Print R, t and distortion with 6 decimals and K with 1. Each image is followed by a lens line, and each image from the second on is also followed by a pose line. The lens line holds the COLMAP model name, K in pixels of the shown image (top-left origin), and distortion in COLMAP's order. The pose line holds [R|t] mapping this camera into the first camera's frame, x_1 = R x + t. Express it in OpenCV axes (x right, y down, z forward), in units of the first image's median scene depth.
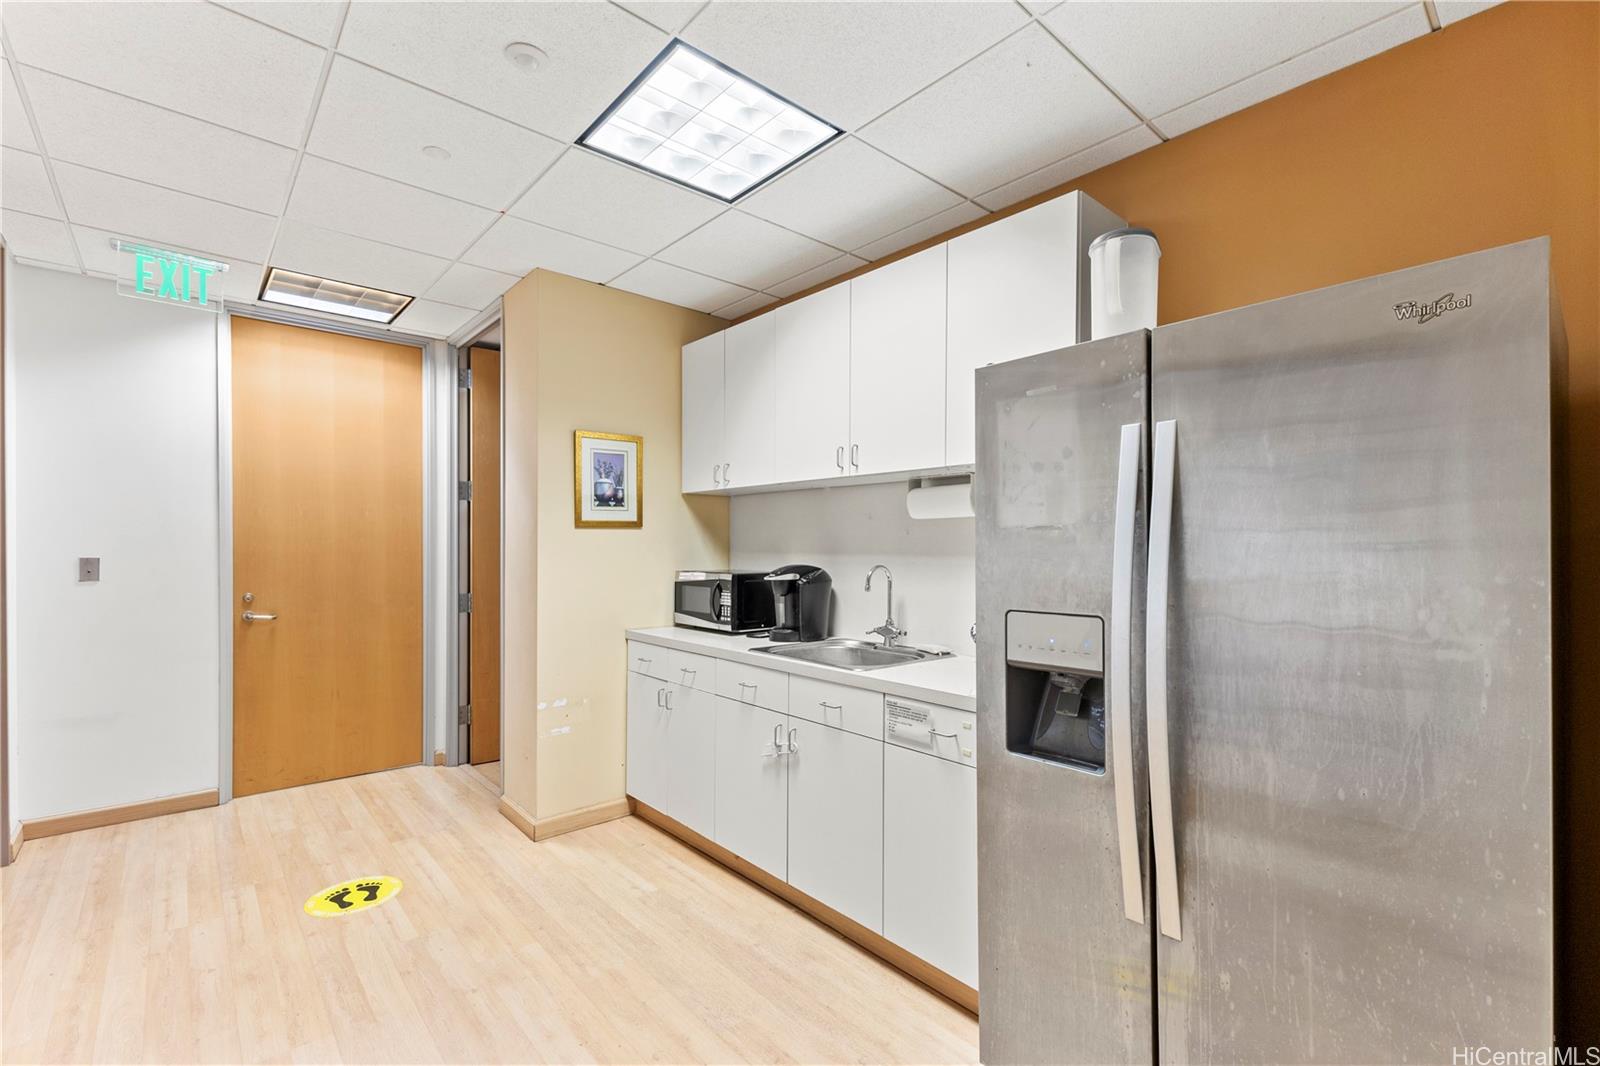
lens RADIAL K [[694.4, 0, 804.4], [0, 694.4, 545.6], [0, 0, 1]] dist [0.011705, 0.000115]
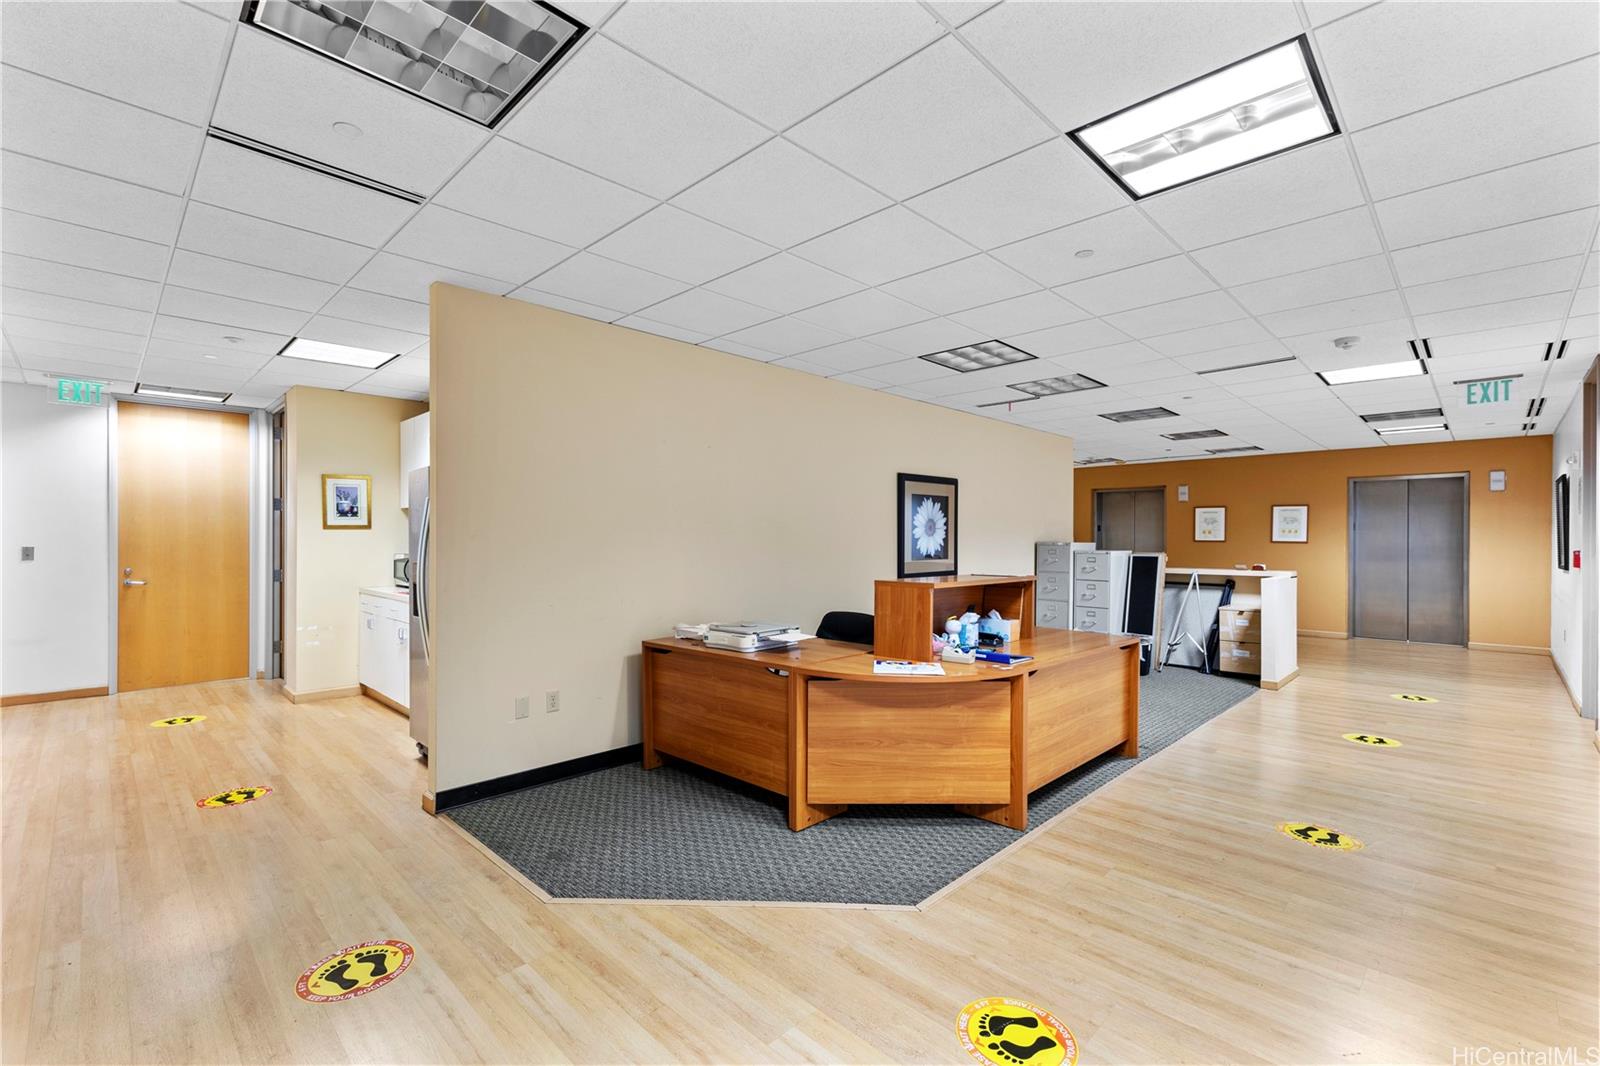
lens RADIAL K [[694.4, 0, 795.2], [0, 694.4, 529.3], [0, 0, 1]] dist [0.011705, 0.000115]
pose [[0.997821, -0.000771, 0.065968, 0.706560], [0.001363, 0.999959, -0.008933, -0.007278], [-0.065959, 0.009003, 0.997782, -0.800907]]
